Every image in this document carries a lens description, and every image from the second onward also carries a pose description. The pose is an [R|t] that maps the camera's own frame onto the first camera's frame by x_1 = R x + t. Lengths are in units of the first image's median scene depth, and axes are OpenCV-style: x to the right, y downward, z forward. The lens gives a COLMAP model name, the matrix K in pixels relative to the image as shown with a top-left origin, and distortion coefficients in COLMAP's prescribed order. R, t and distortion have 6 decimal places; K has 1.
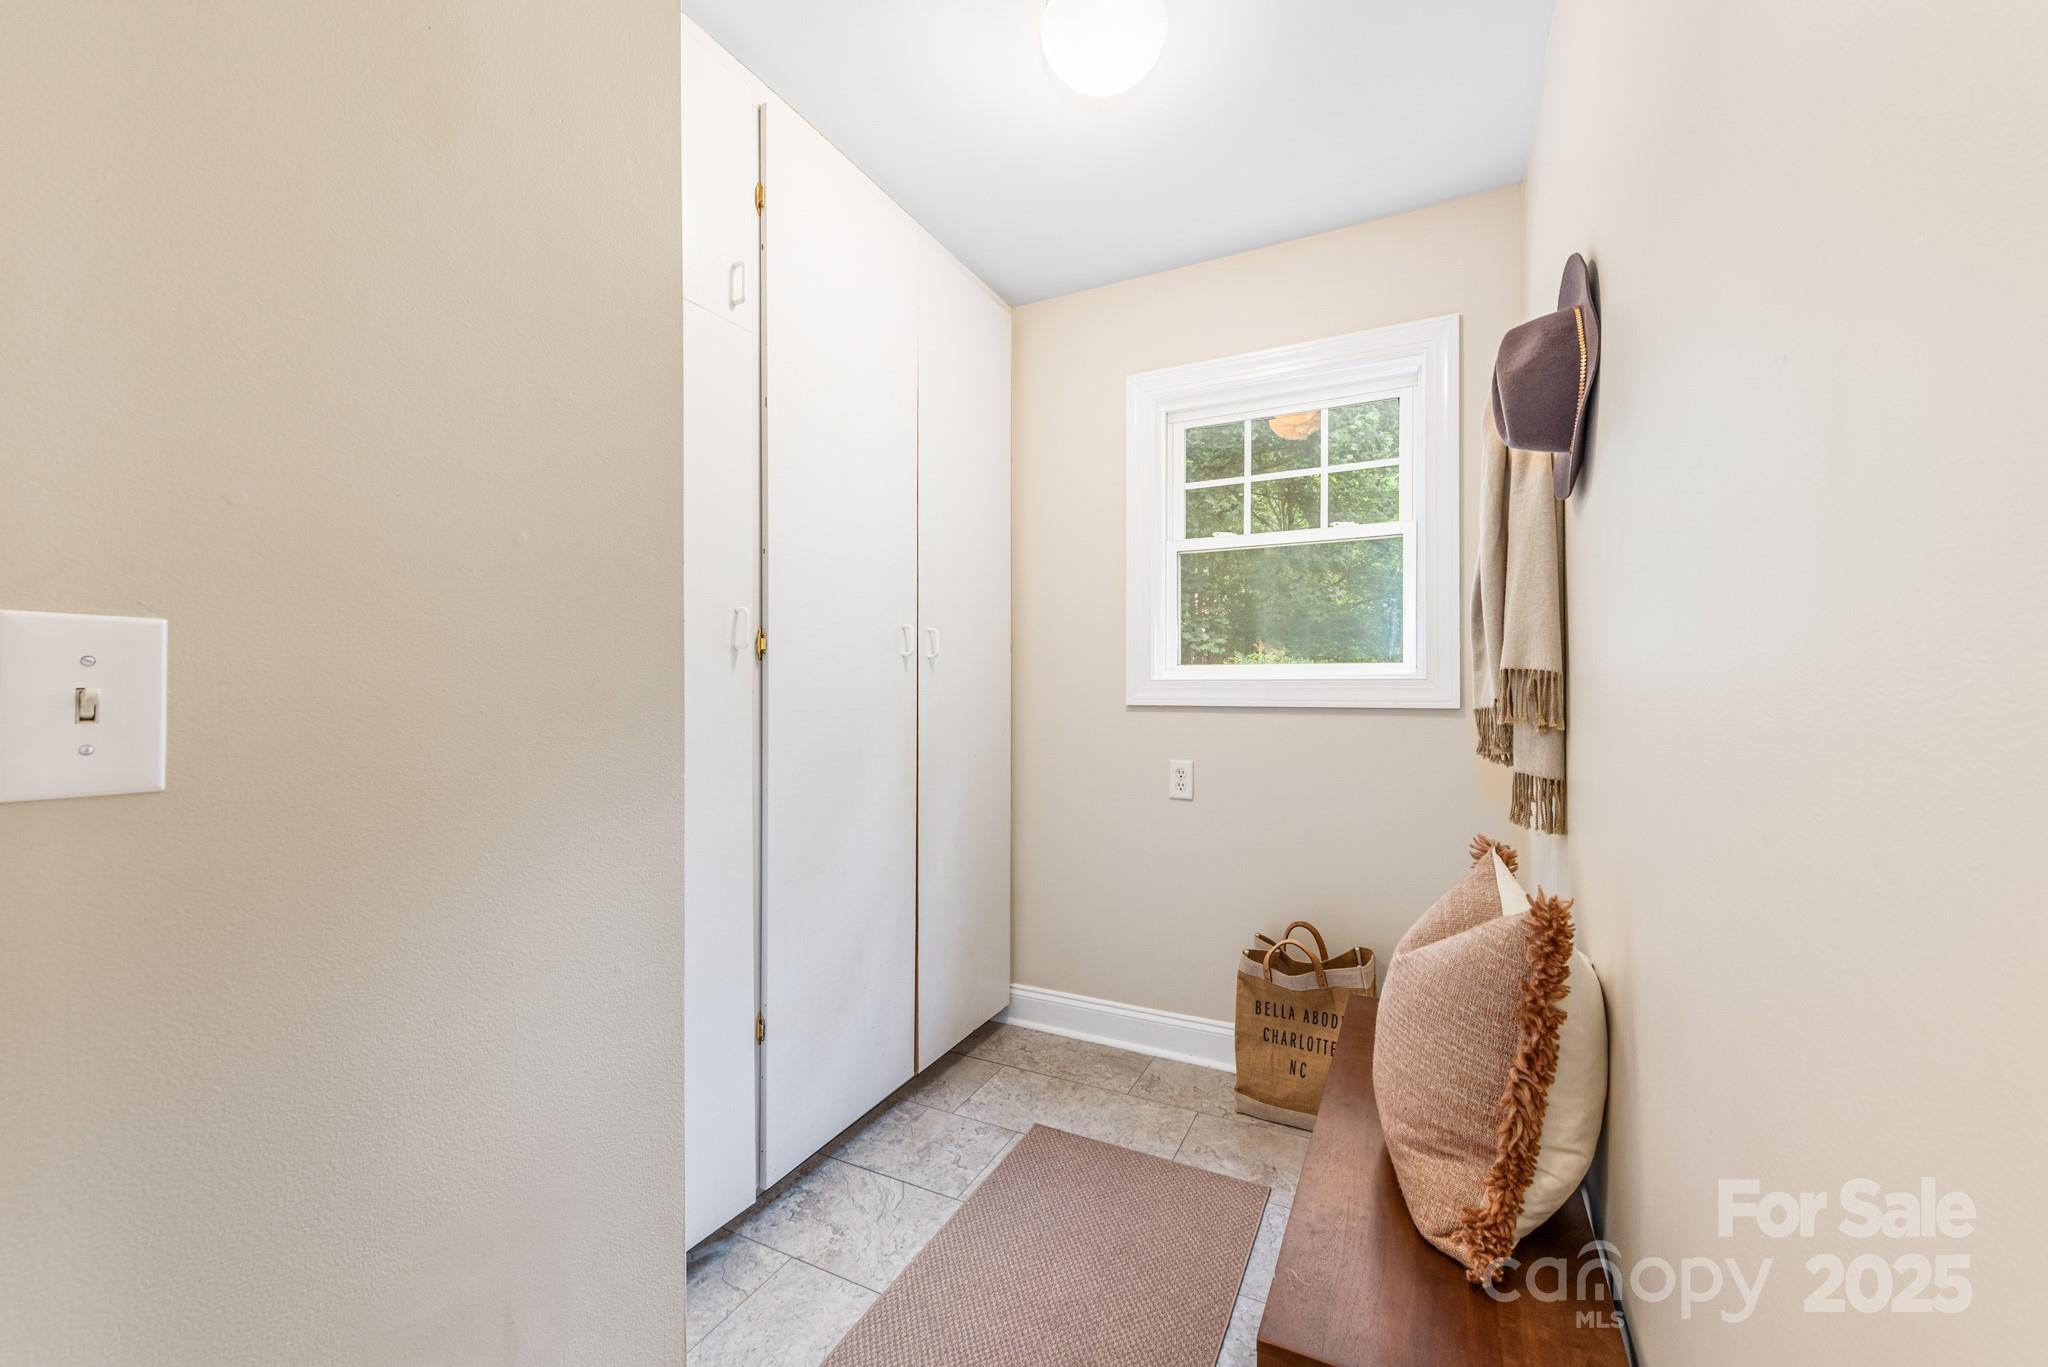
lens RADIAL K [[810.1, 0, 1024.7], [0, 810.1, 673.3], [0, 0, 1]] dist [0.012326, -0.000123]
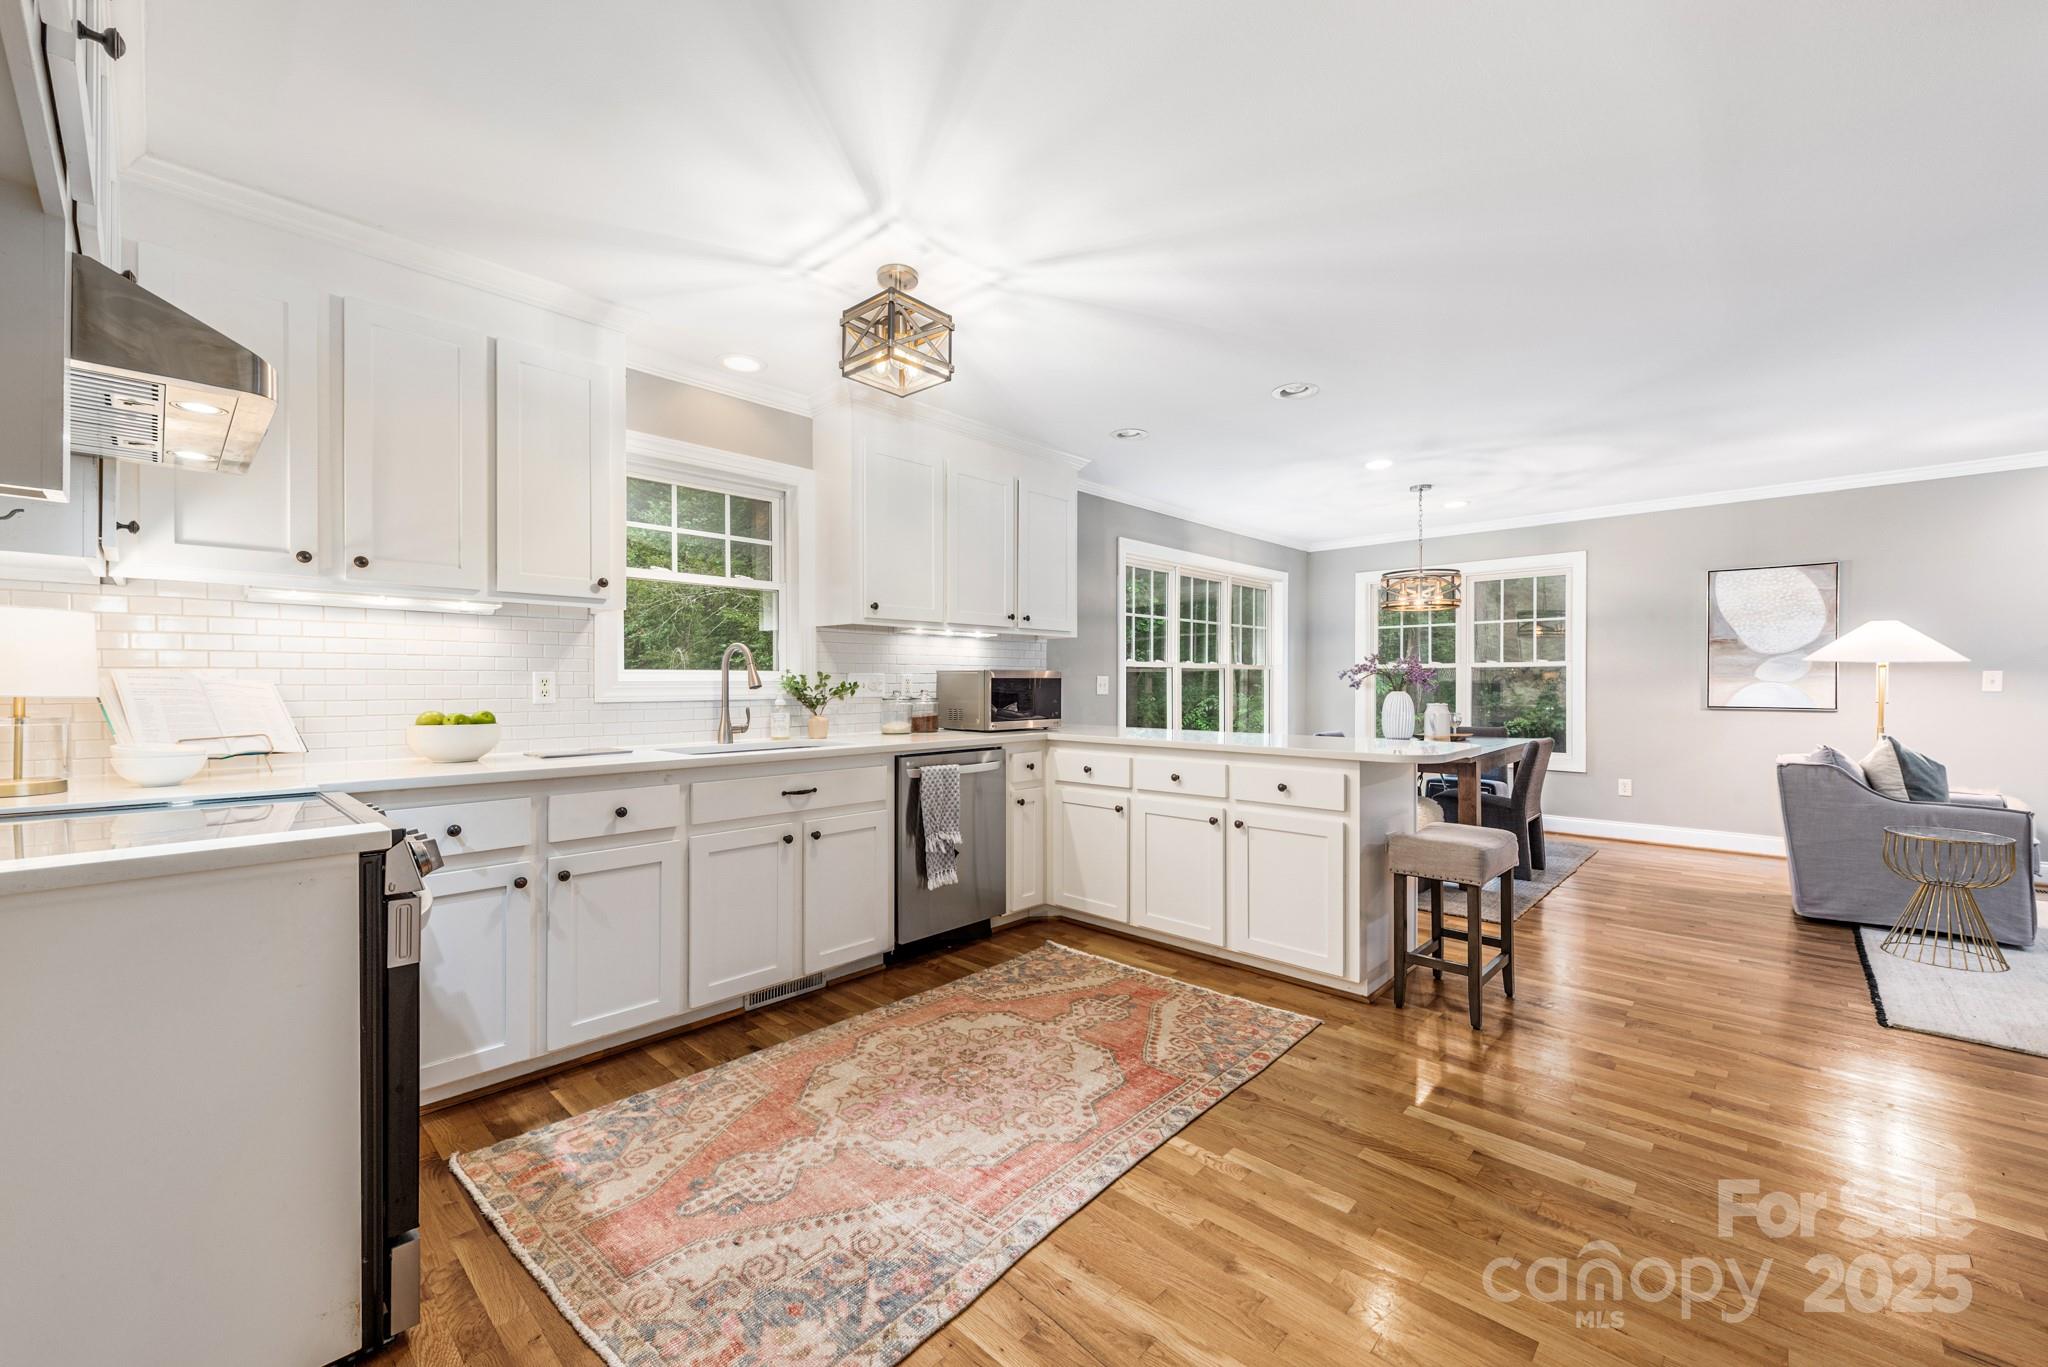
lens RADIAL K [[810.1, 0, 1021.0], [0, 810.1, 686.4], [0, 0, 1]] dist [0.012326, -0.000123]
pose [[0.271821, 0.000148, 0.962348, -0.825884], [0.007747, 0.999967, -0.002342, 0.018820], [-0.962317, 0.008092, 0.271811, 0.115114]]
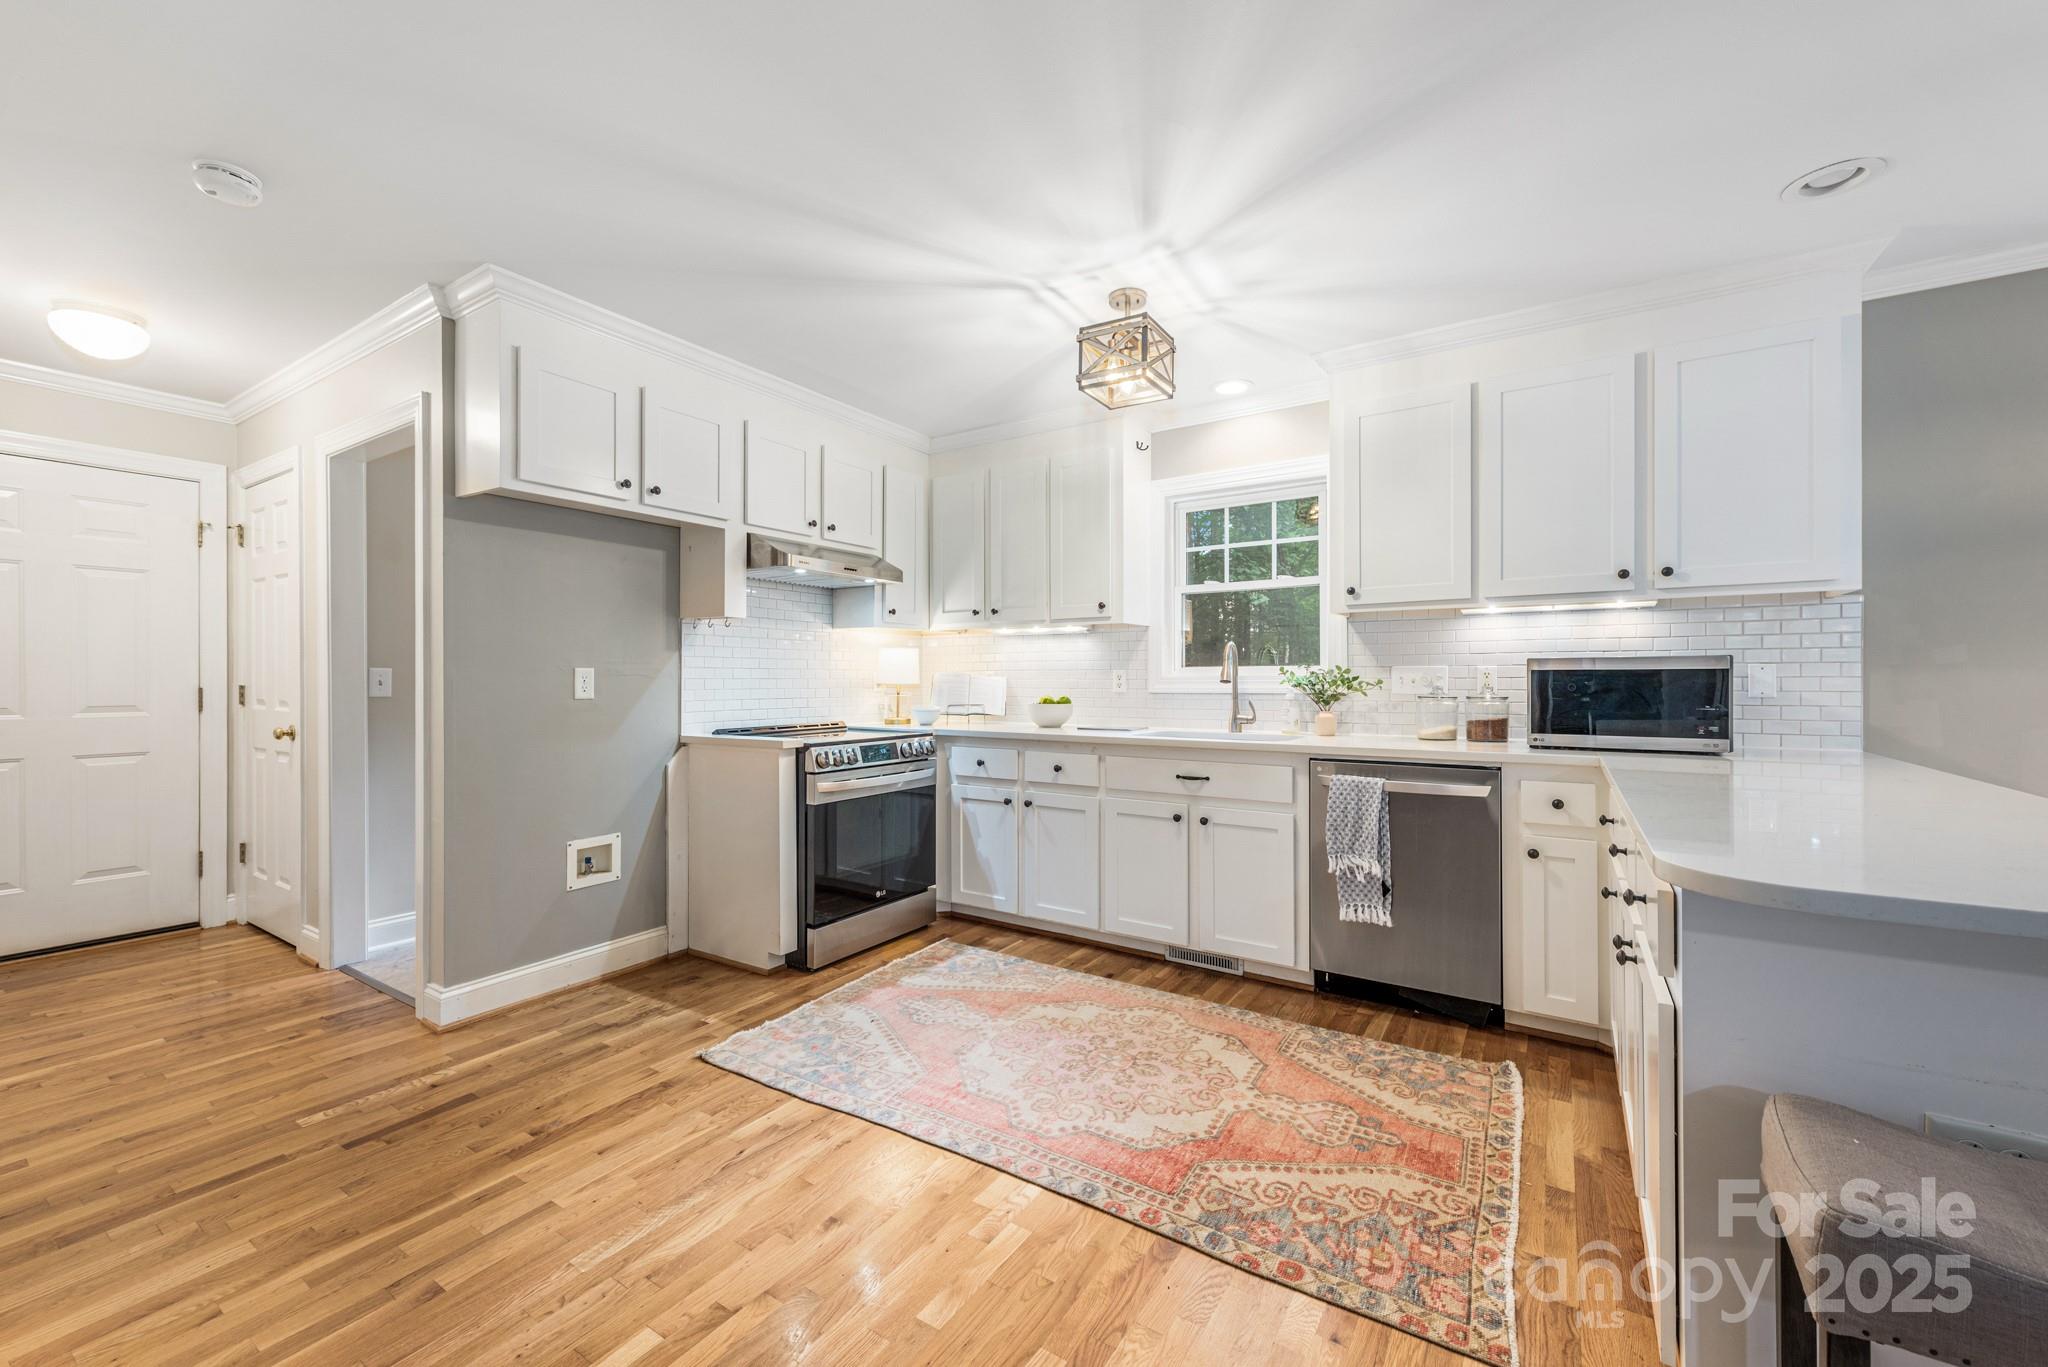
lens RADIAL K [[810.1, 0, 1031.0], [0, 810.1, 677.7], [0, 0, 1]] dist [0.012326, -0.000123]
pose [[0.994923, 0.002665, -0.100600, 0.063558], [-0.003678, 0.999944, -0.009891, 0.021774], [0.100568, 0.010211, 0.994878, -0.535837]]
